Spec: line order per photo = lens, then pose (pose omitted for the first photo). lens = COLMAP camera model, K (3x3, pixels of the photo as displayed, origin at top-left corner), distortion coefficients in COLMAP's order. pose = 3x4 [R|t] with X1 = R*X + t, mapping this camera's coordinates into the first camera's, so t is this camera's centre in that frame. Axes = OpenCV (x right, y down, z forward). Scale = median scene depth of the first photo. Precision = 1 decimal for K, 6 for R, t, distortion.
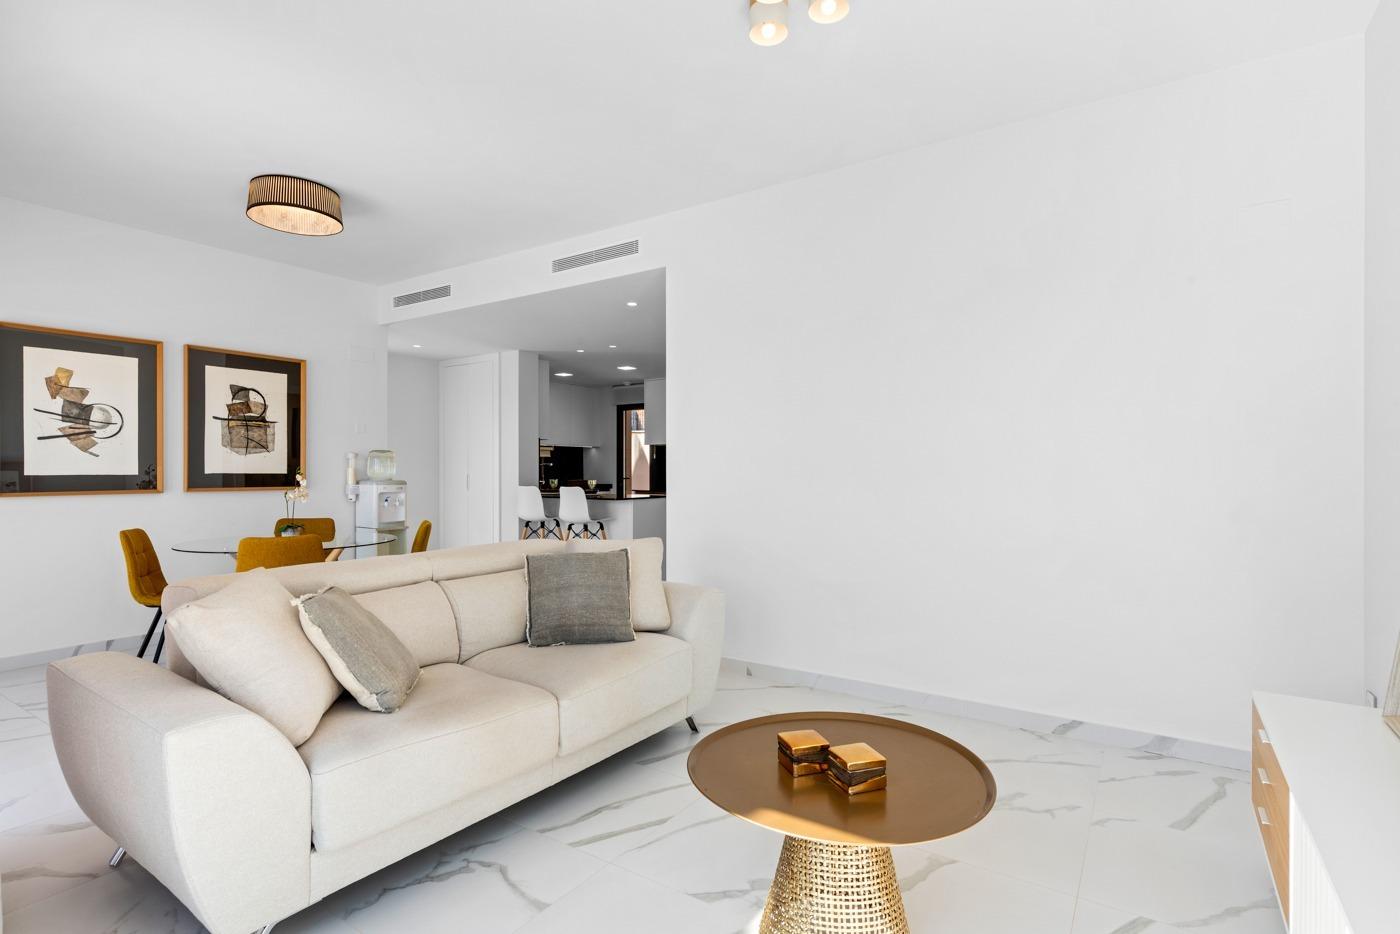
lens RADIAL K [[685.4, 0, 700.0], [0, 685.4, 467.0], [0, 0, 1]] dist [-0.001003, -0.000225]
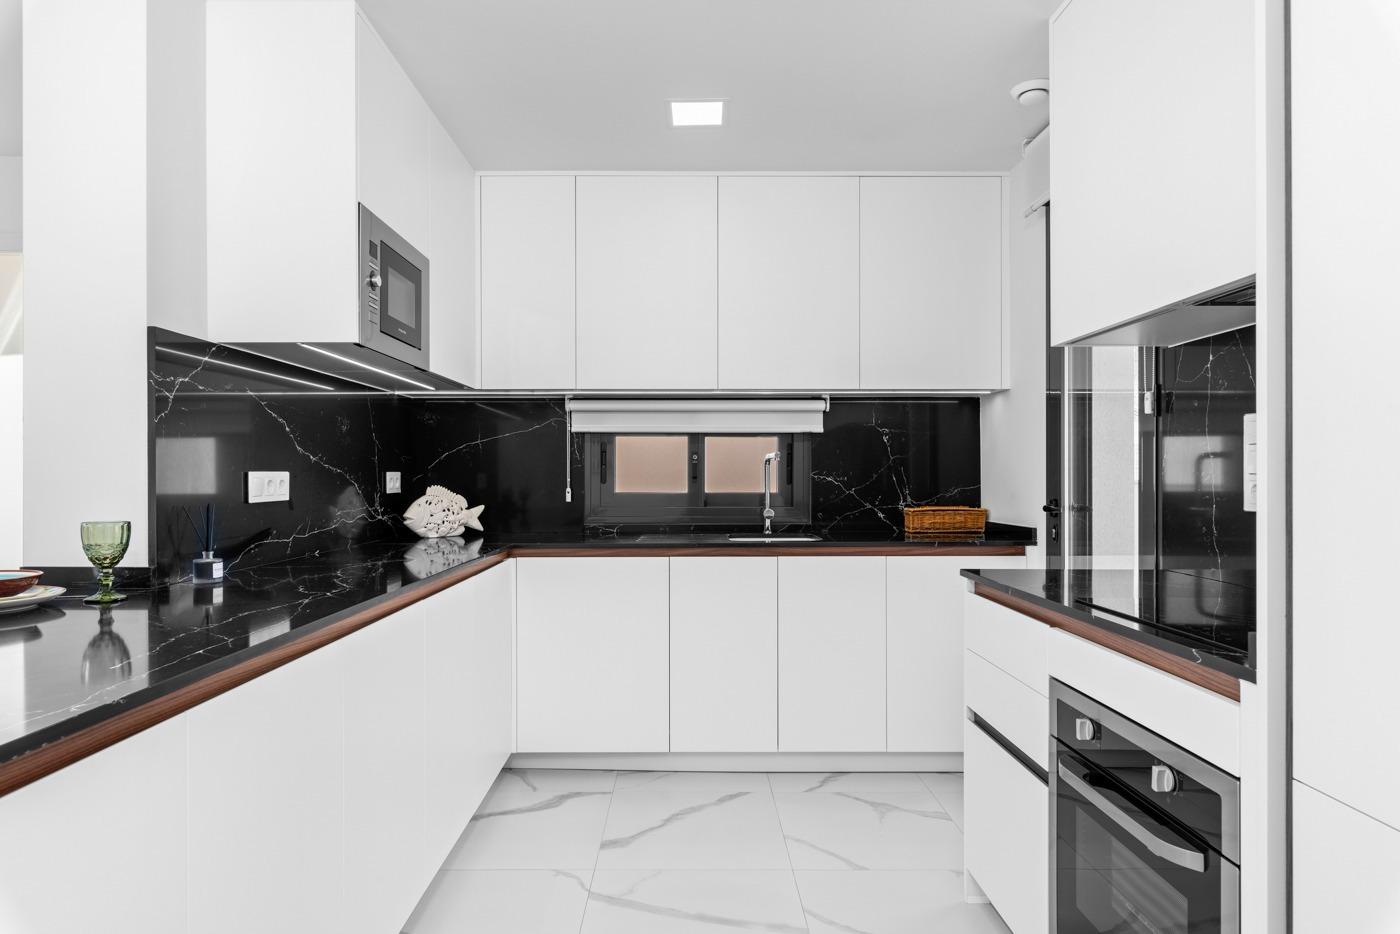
lens RADIAL K [[805.1, 0, 696.5], [0, 805.1, 476.1], [0, 0, 1]] dist [-0.001833, -0.000130]
pose [[0.554990, 0.000657, -0.831857, 0.108064], [0.005446, 0.999975, 0.004422, 0.007081], [0.831839, -0.006984, 0.554973, 1.524069]]
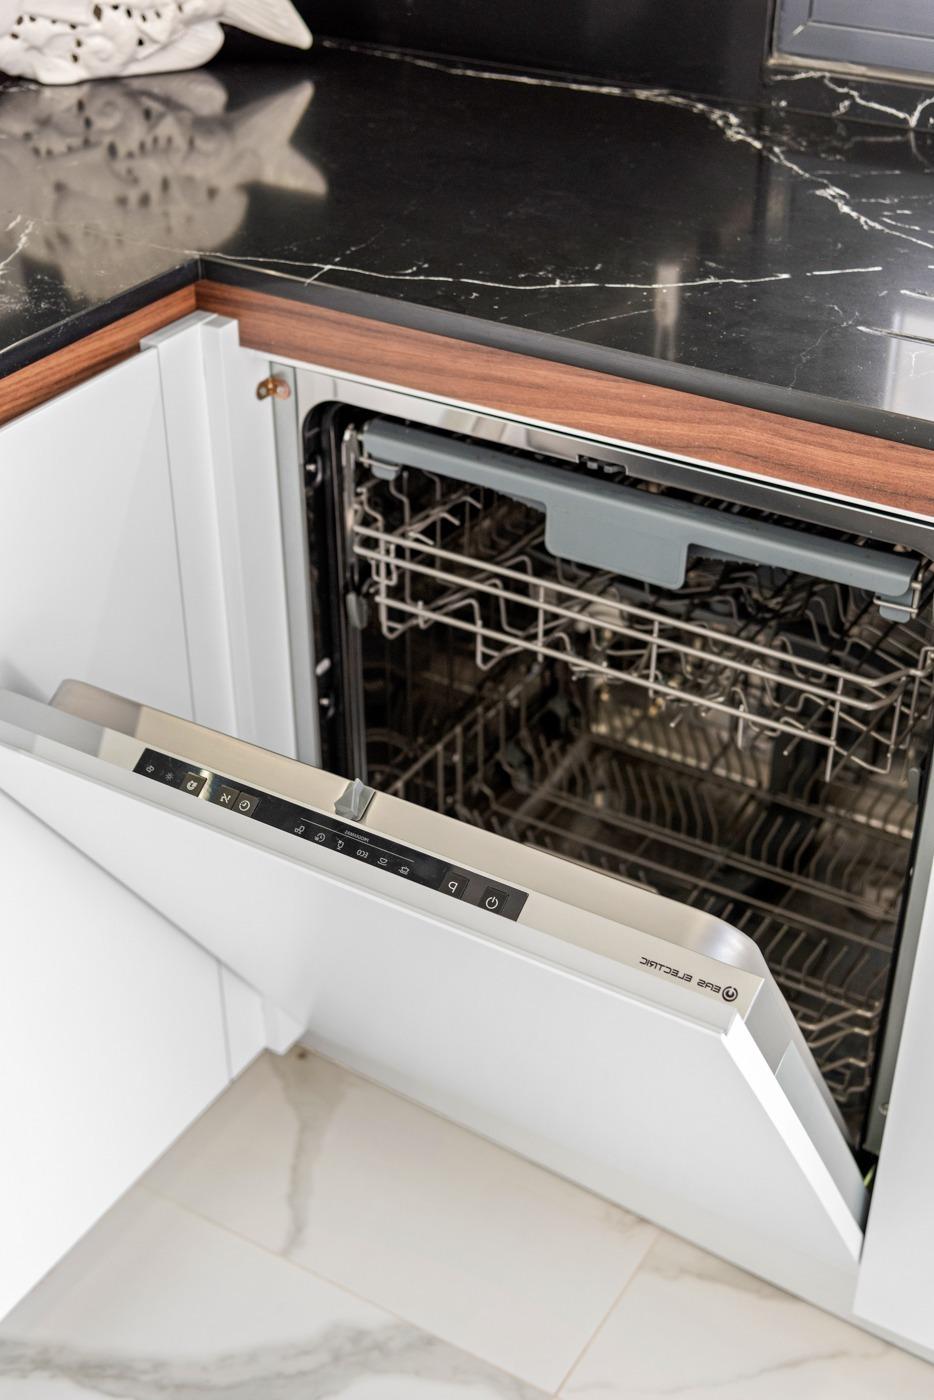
lens RADIAL K [[1801.6, 0, 467.0], [0, 1801.6, 700.0], [0, 0, 1]] dist [-0.005392, -0.009216]
pose [[0.038189, 0.553874, -0.831724, -0.231677], [0.005420, 0.832204, 0.554443, -0.031725], [0.999256, -0.025681, 0.028779, 1.783890]]
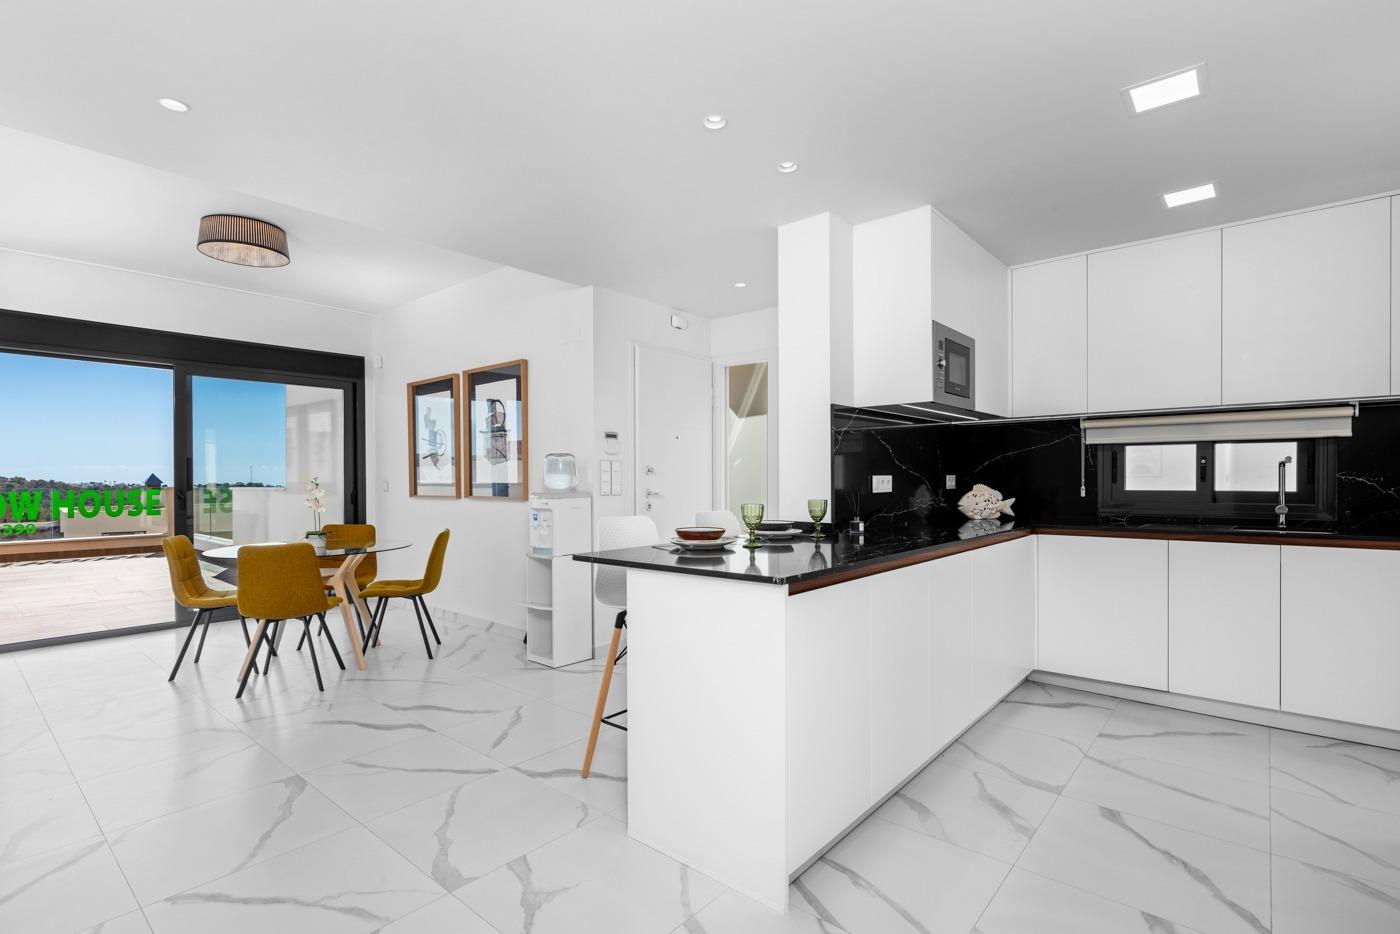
lens RADIAL K [[667.6, 0, 686.4], [0, 667.6, 481.5], [0, 0, 1]] dist [-0.001481, -0.000262]
pose [[-0.140398, 0.005561, -0.990080, 0.305729], [0.009760, 0.999943, 0.004232, 0.006414], [0.990047, -0.009069, -0.140444, 1.470191]]
